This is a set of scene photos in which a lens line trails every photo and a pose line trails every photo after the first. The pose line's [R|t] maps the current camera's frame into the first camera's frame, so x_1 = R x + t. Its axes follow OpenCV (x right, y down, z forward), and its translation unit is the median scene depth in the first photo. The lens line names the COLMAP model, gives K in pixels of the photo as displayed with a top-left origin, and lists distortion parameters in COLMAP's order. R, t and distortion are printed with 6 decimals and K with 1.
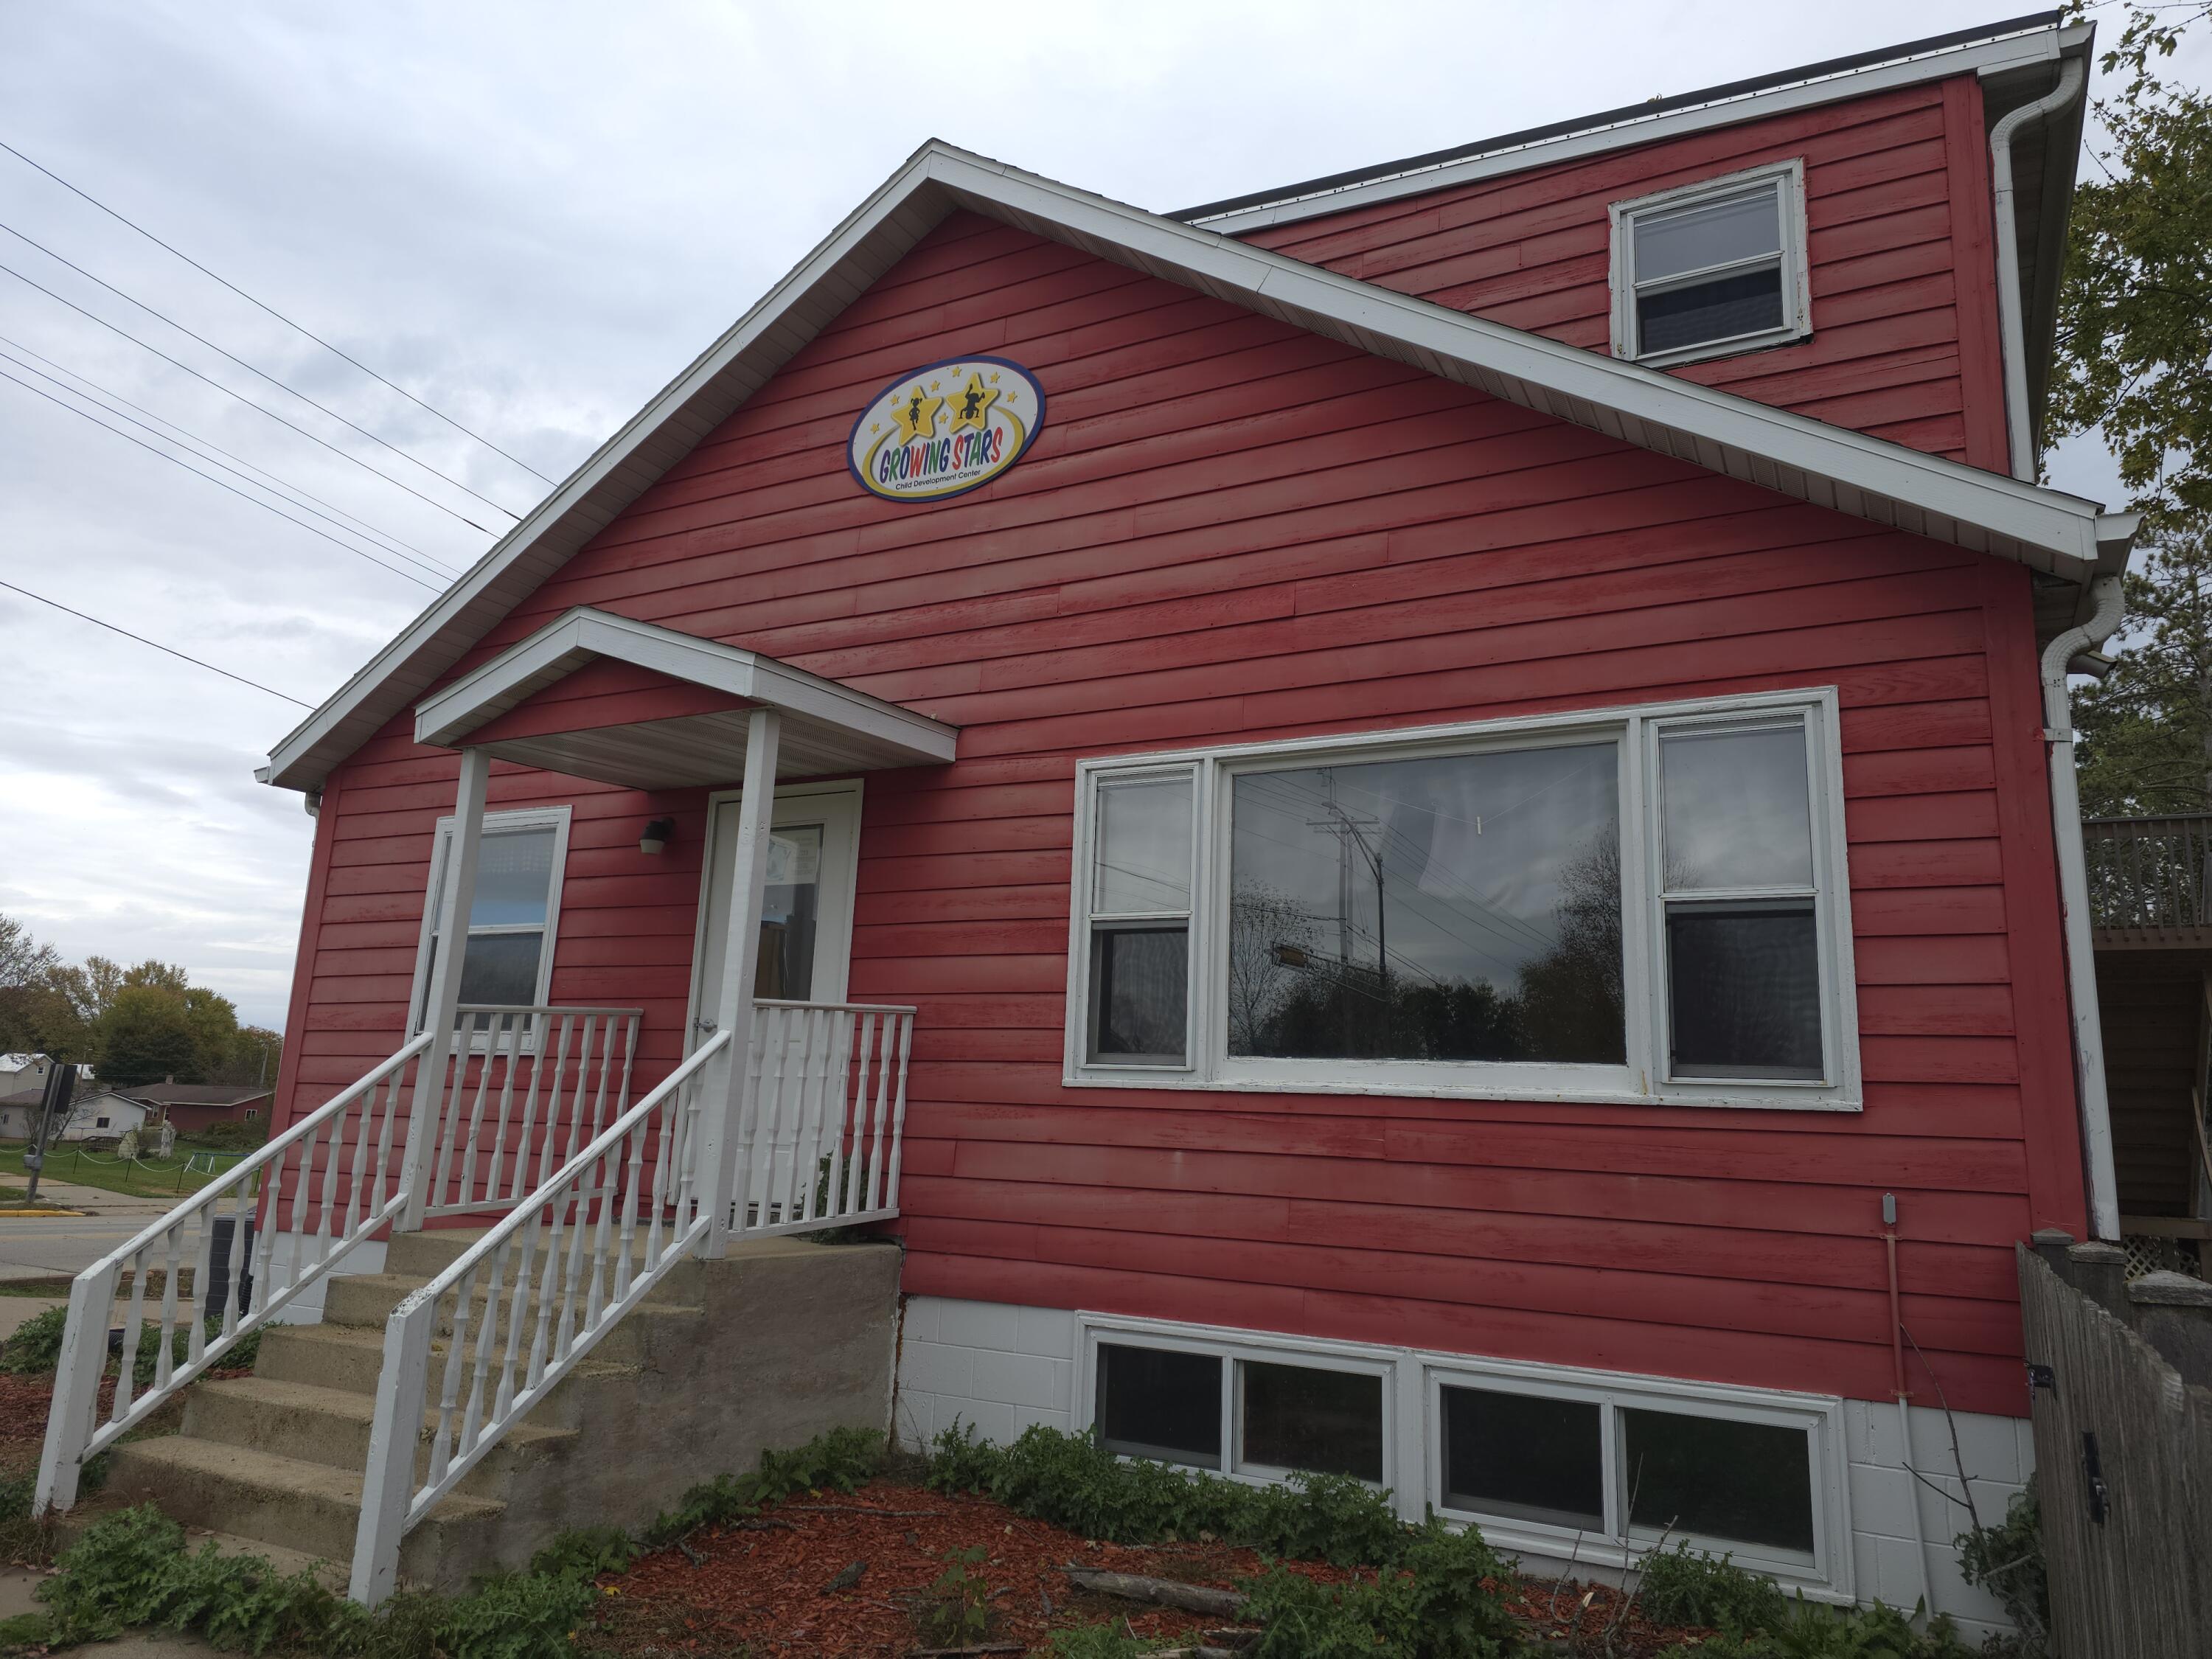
lens RADIAL K [[1506.0, 0, 1115.7], [0, 1506.0, 814.1], [0, 0, 1]] dist [0.107342, -0.092987]
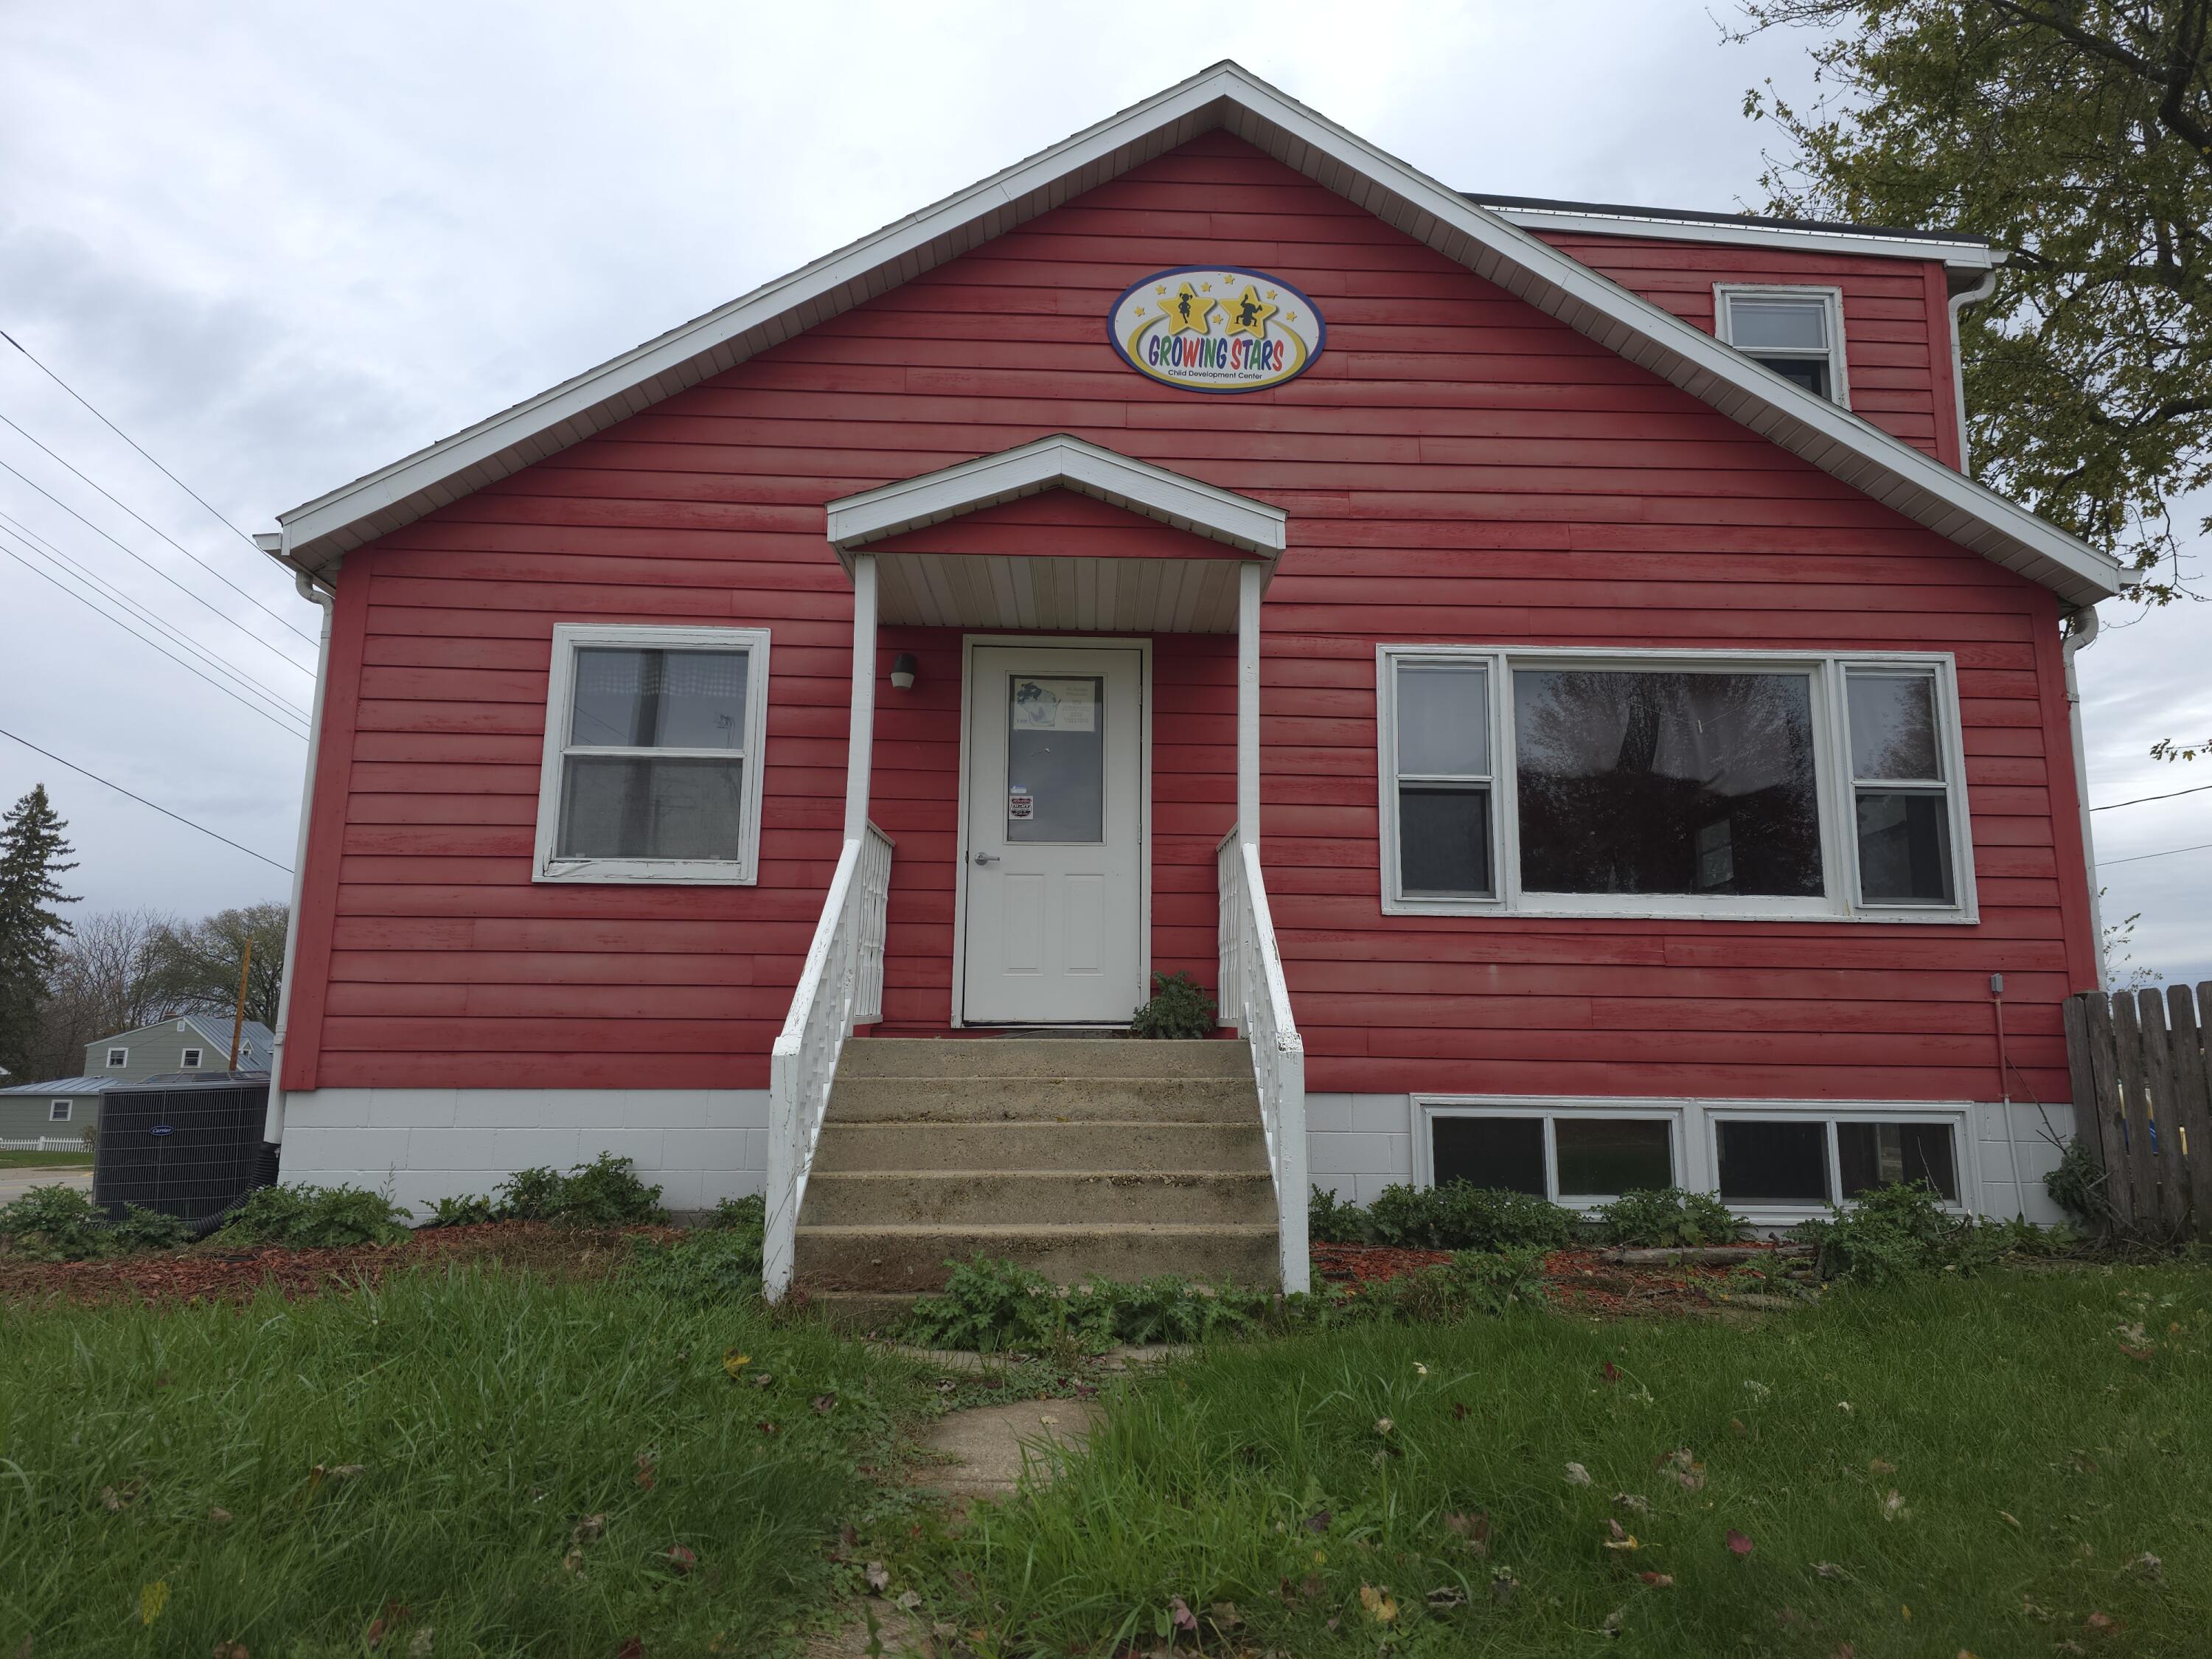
lens RADIAL K [[1506.0, 0, 1115.7], [0, 1506.0, 814.1], [0, 0, 1]] dist [0.107342, -0.092987]
pose [[0.850637, 0.063402, 0.521917, -0.854865], [-0.081357, 0.996618, 0.011530, 0.105220], [-0.519421, -0.052270, 0.852918, 0.093535]]
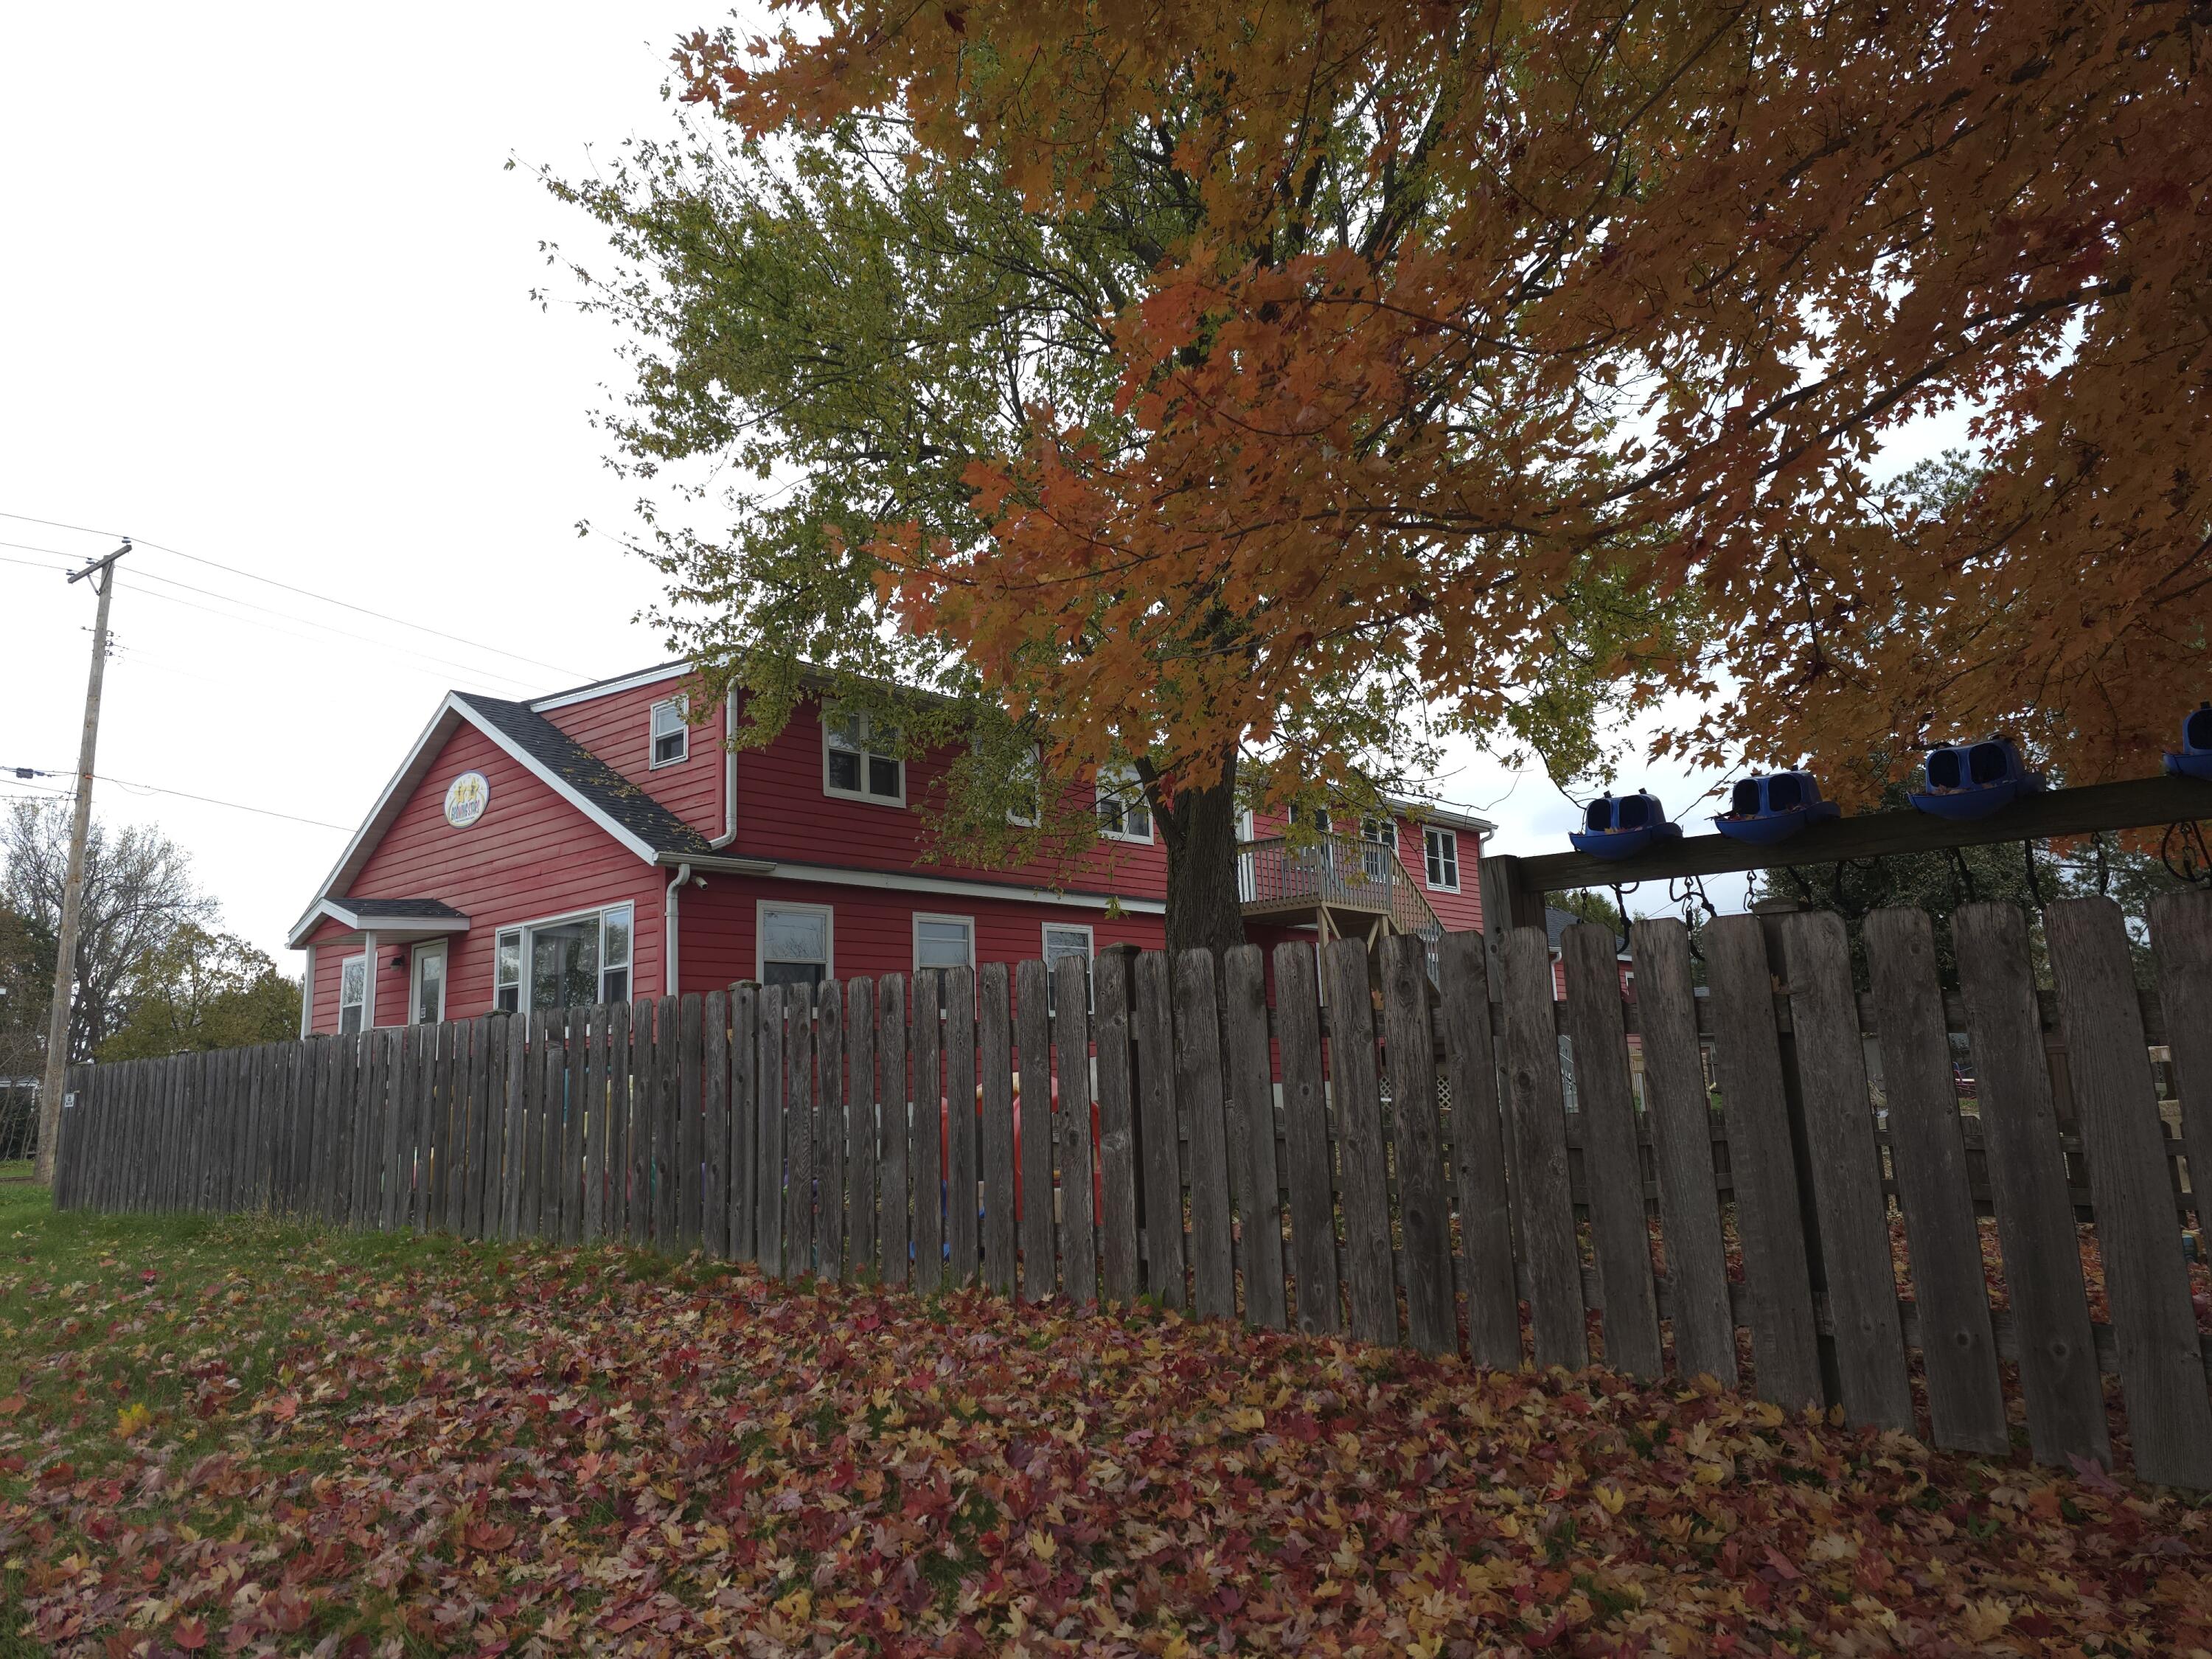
lens RADIAL K [[1506.0, 0, 1115.7], [0, 1506.0, 814.1], [0, 0, 1]] dist [0.107342, -0.092987]
pose [[0.970398, -0.118176, -0.210624, 1.764755], [0.122580, 0.992427, 0.007931, -0.132057], [0.208092, -0.033514, 0.977535, -1.549556]]
